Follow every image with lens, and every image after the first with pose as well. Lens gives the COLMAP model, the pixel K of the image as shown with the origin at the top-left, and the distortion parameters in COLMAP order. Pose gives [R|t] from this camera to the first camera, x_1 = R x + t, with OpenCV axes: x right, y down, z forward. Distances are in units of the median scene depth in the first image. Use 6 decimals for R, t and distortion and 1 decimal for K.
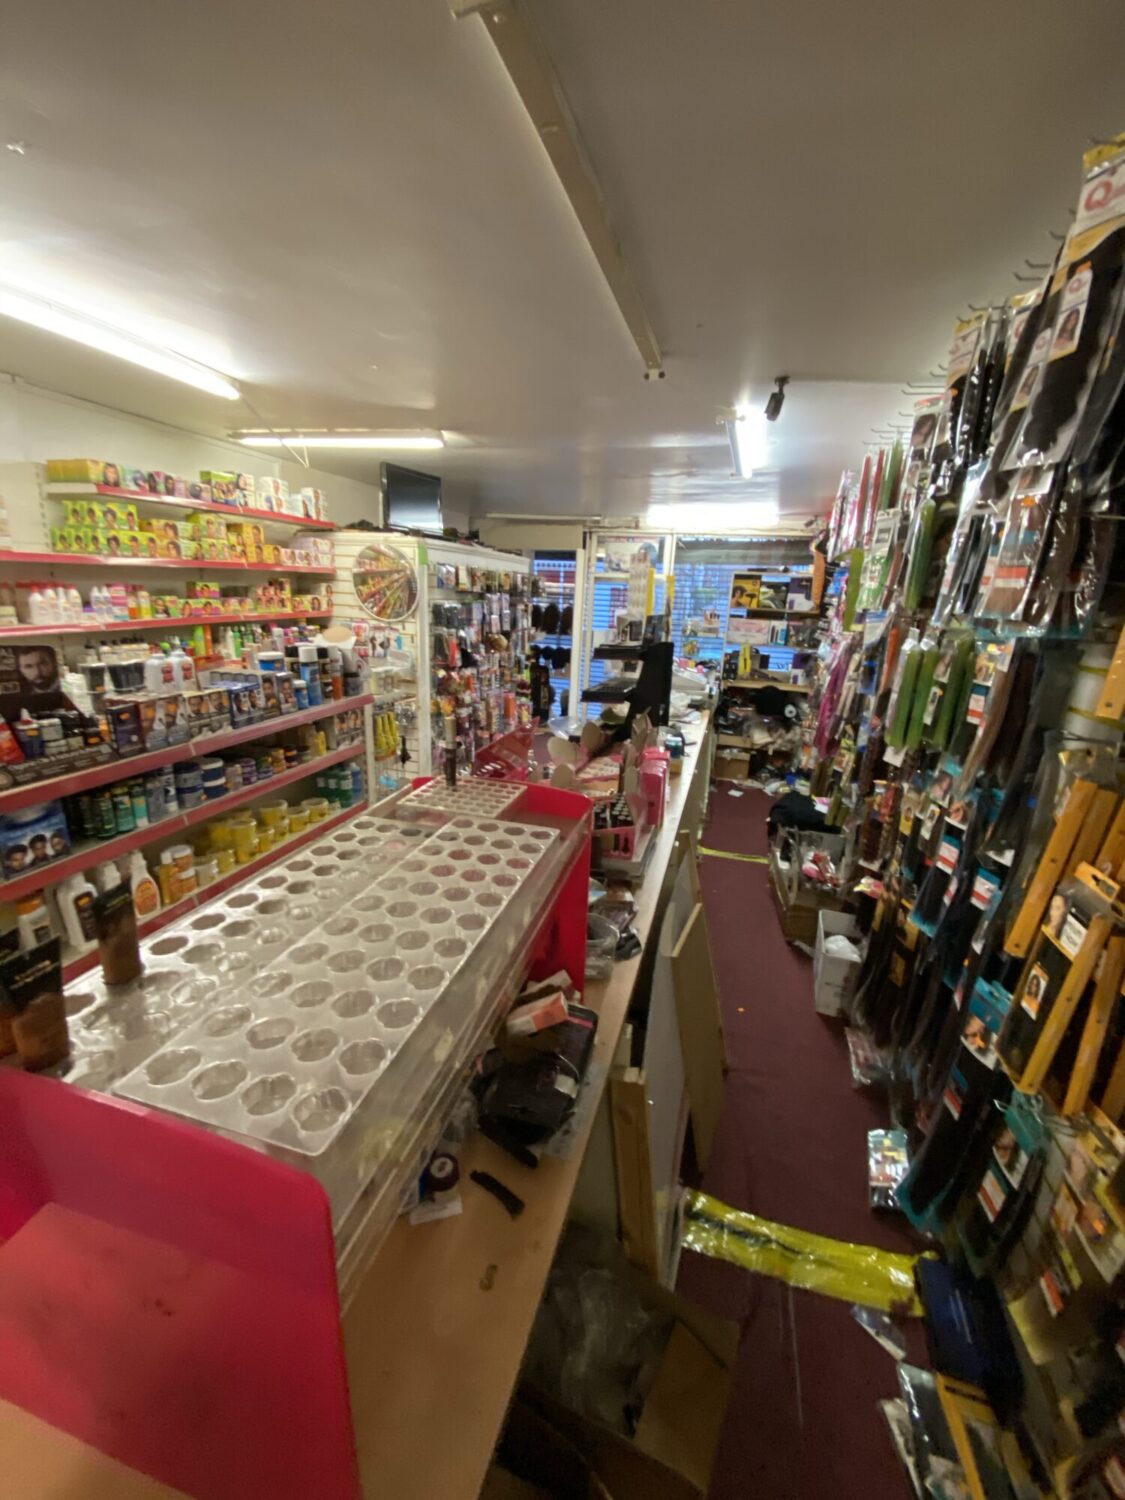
lens RADIAL K [[613.8, 0, 553.9], [0, 613.8, 753.7], [0, 0, 1]] dist [-0.006622, -0.002066]
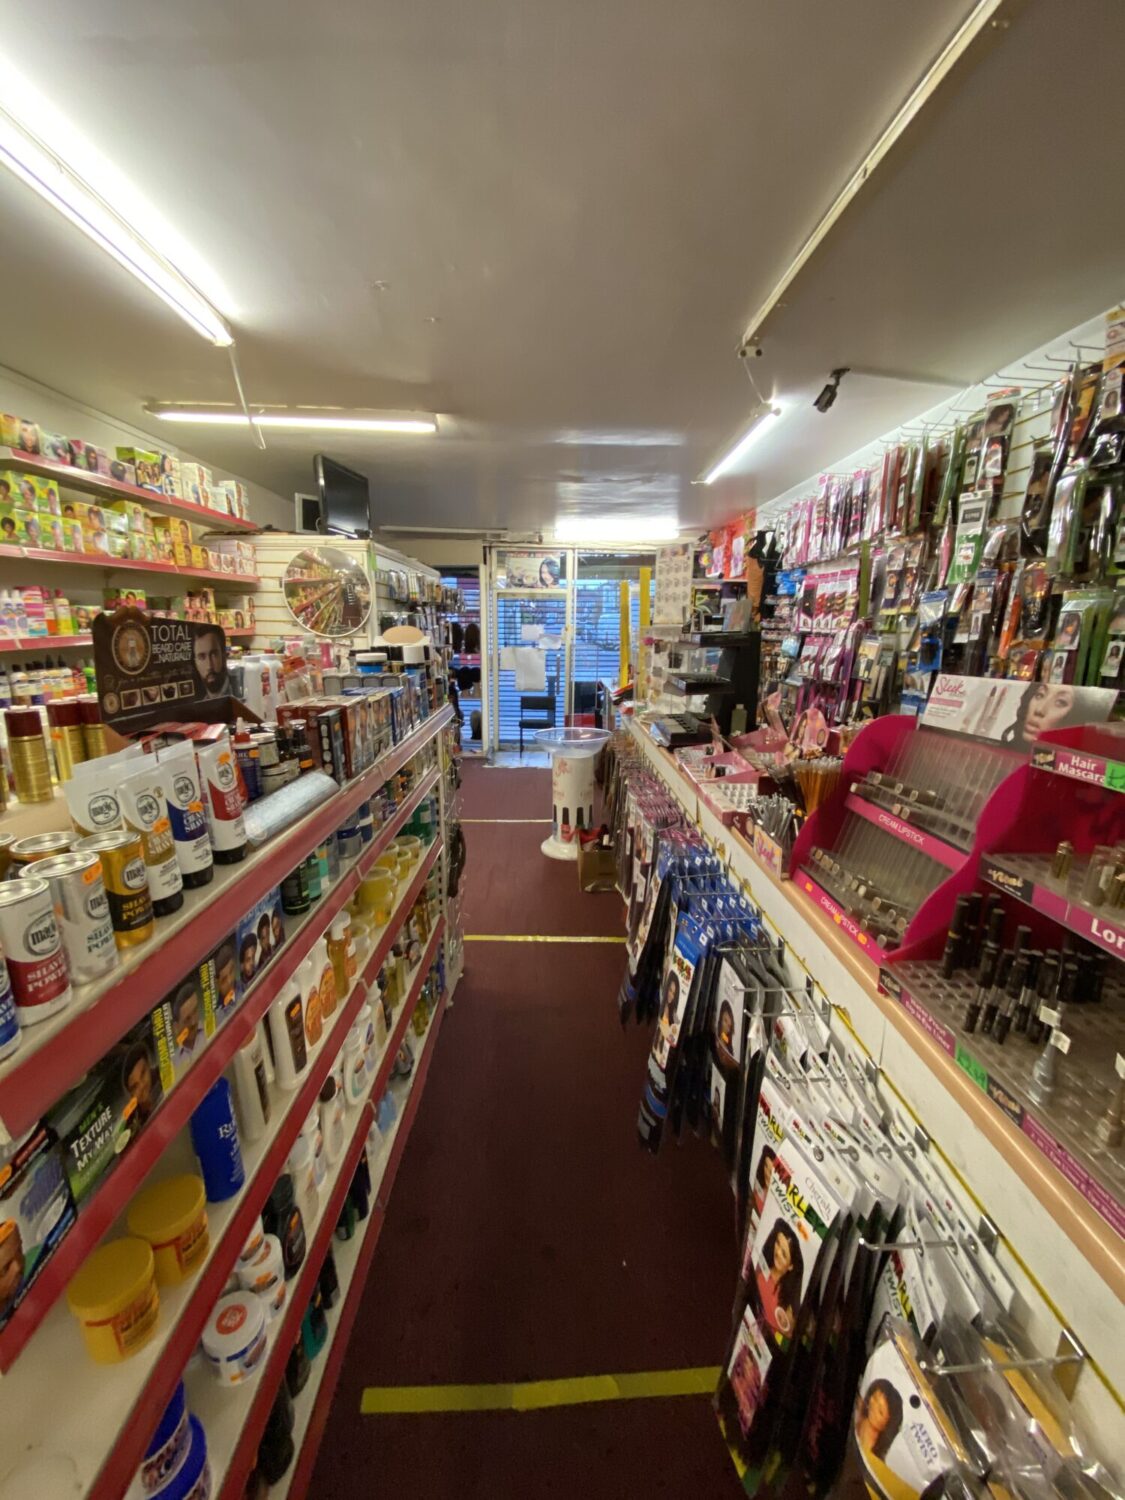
lens RADIAL K [[613.8, 0, 556.3], [0, 613.8, 758.3], [0, 0, 1]] dist [-0.006622, -0.002066]
pose [[0.956571, -0.092300, 0.276499, -0.230465], [0.102289, 0.994514, -0.021894, 0.005803], [-0.272962, 0.049226, 0.960765, 0.092214]]
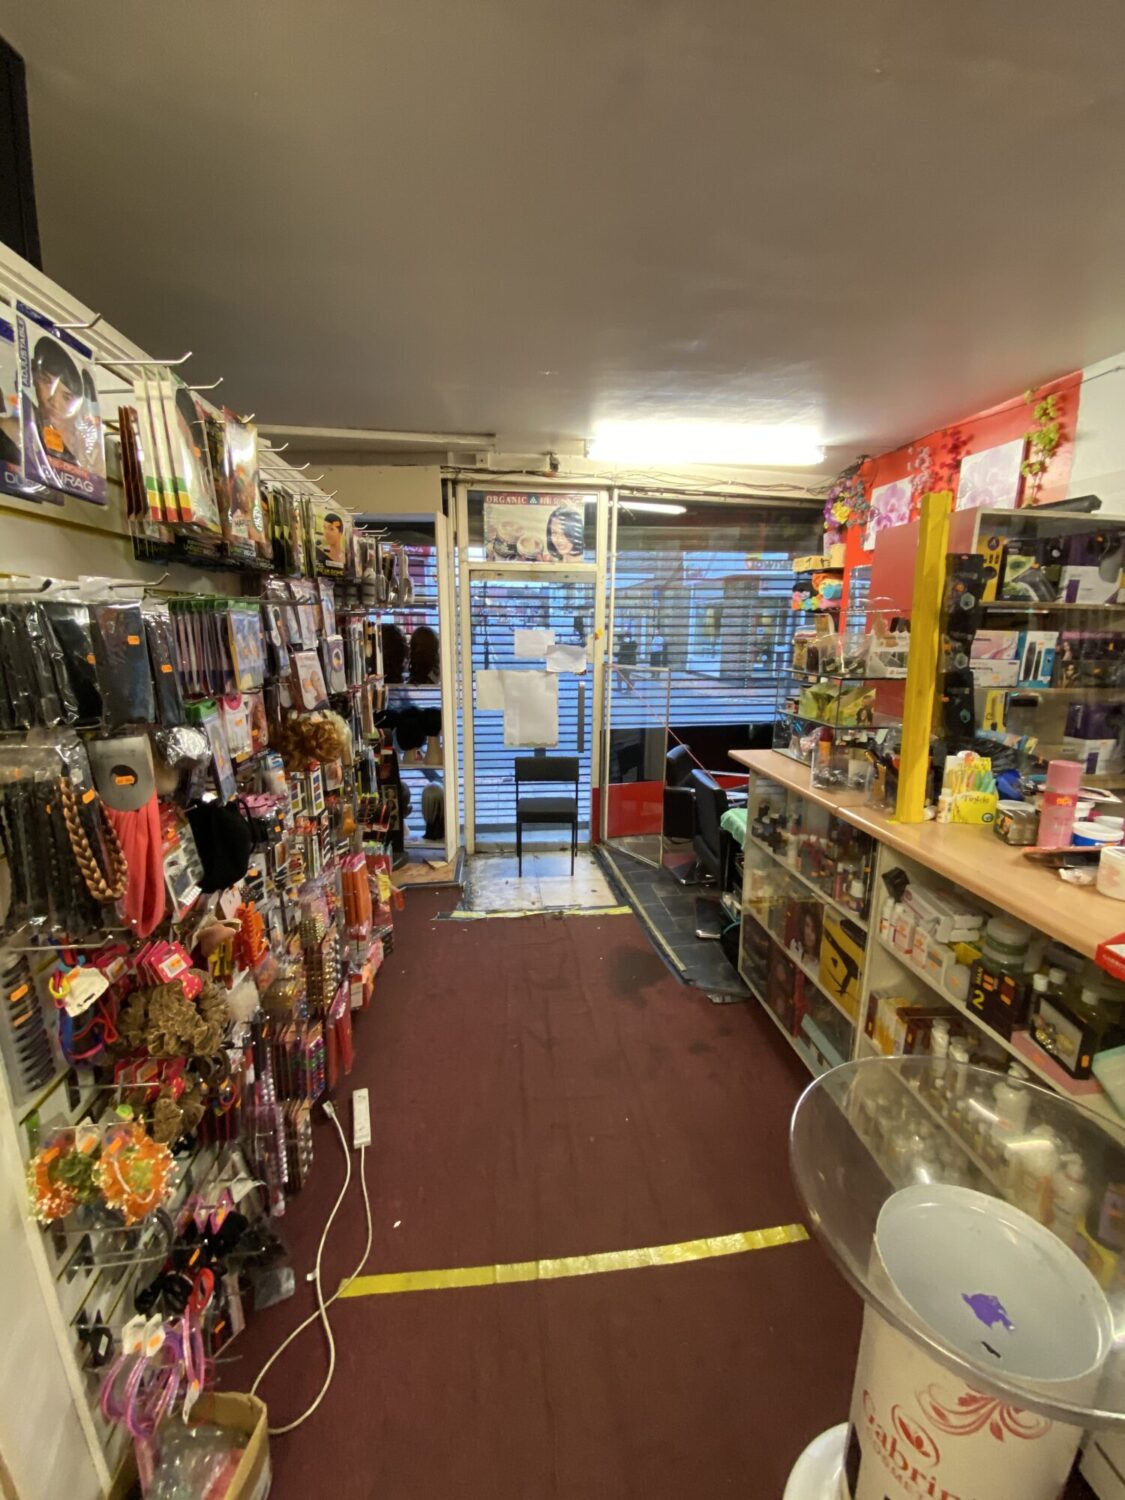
lens RADIAL K [[613.8, 0, 558.7], [0, 613.8, 748.6], [0, 0, 1]] dist [-0.006622, -0.002066]
pose [[0.922917, -0.107932, 0.369560, -0.122052], [0.126630, 0.991592, -0.026640, -0.190894], [-0.363577, 0.071384, 0.928825, 0.840548]]
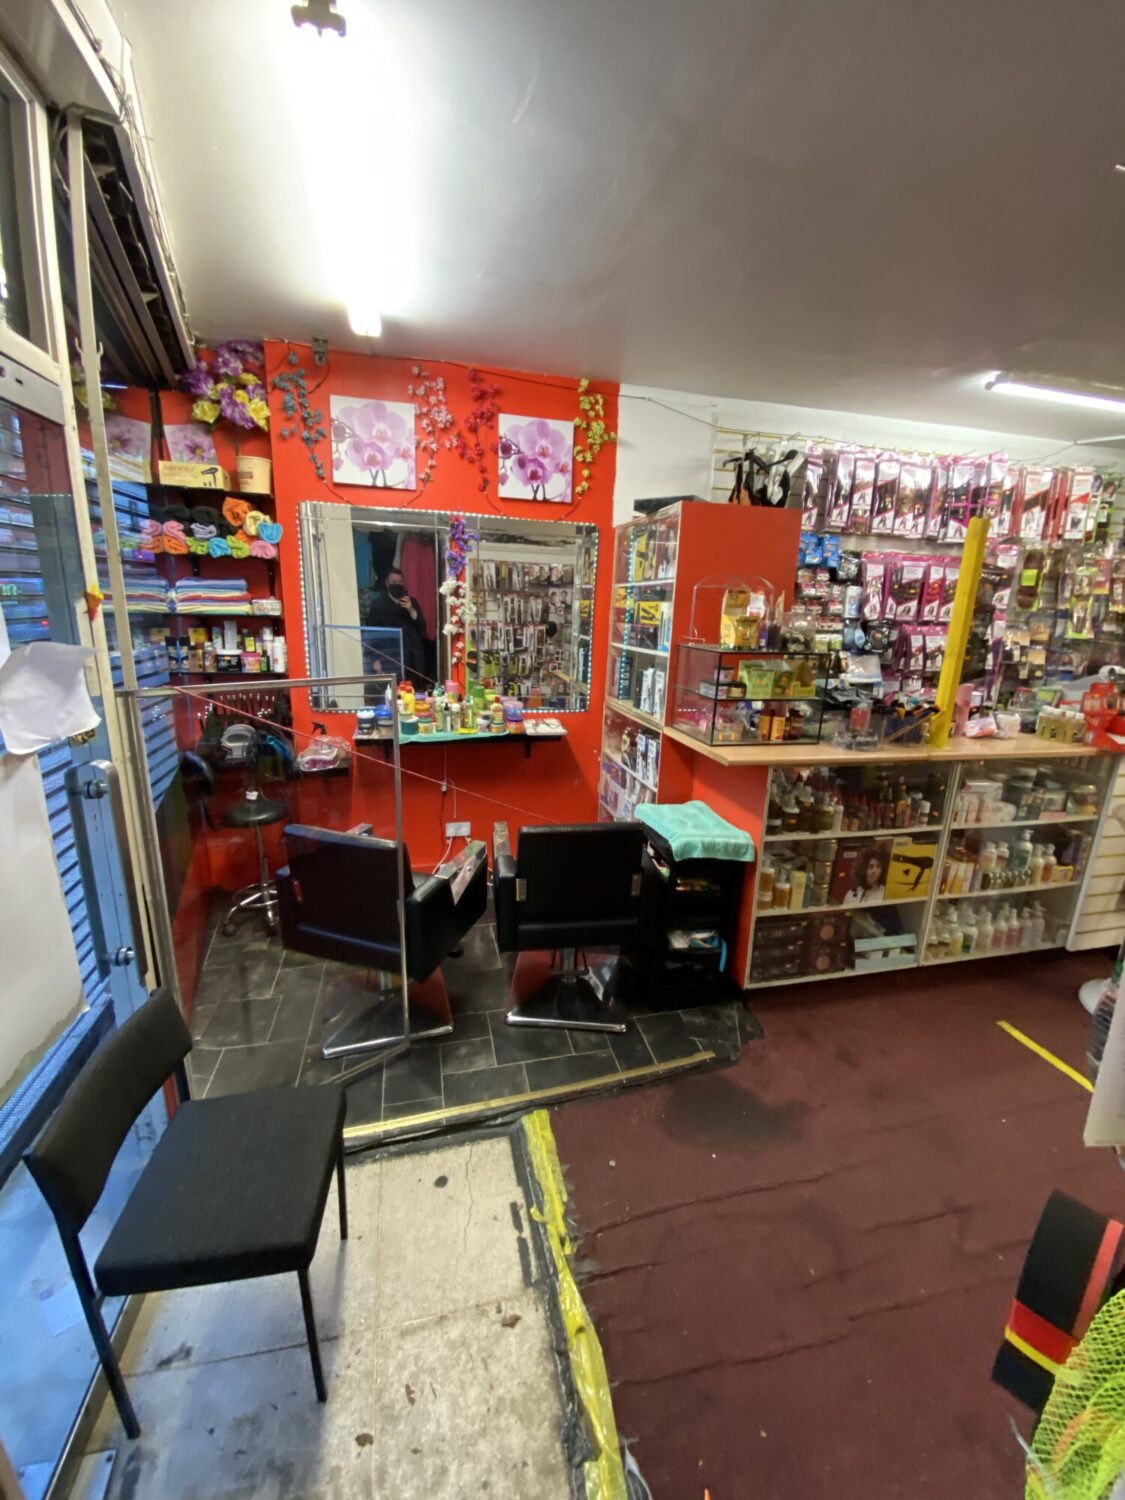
lens RADIAL K [[613.8, 0, 568.4], [0, 613.8, 754.1], [0, 0, 1]] dist [-0.006622, -0.002066]
pose [[-0.503626, -0.270913, 0.820345, -0.070262], [0.170498, 0.899716, 0.401797, -0.390659], [-0.846930, 0.342222, -0.406931, 1.603420]]
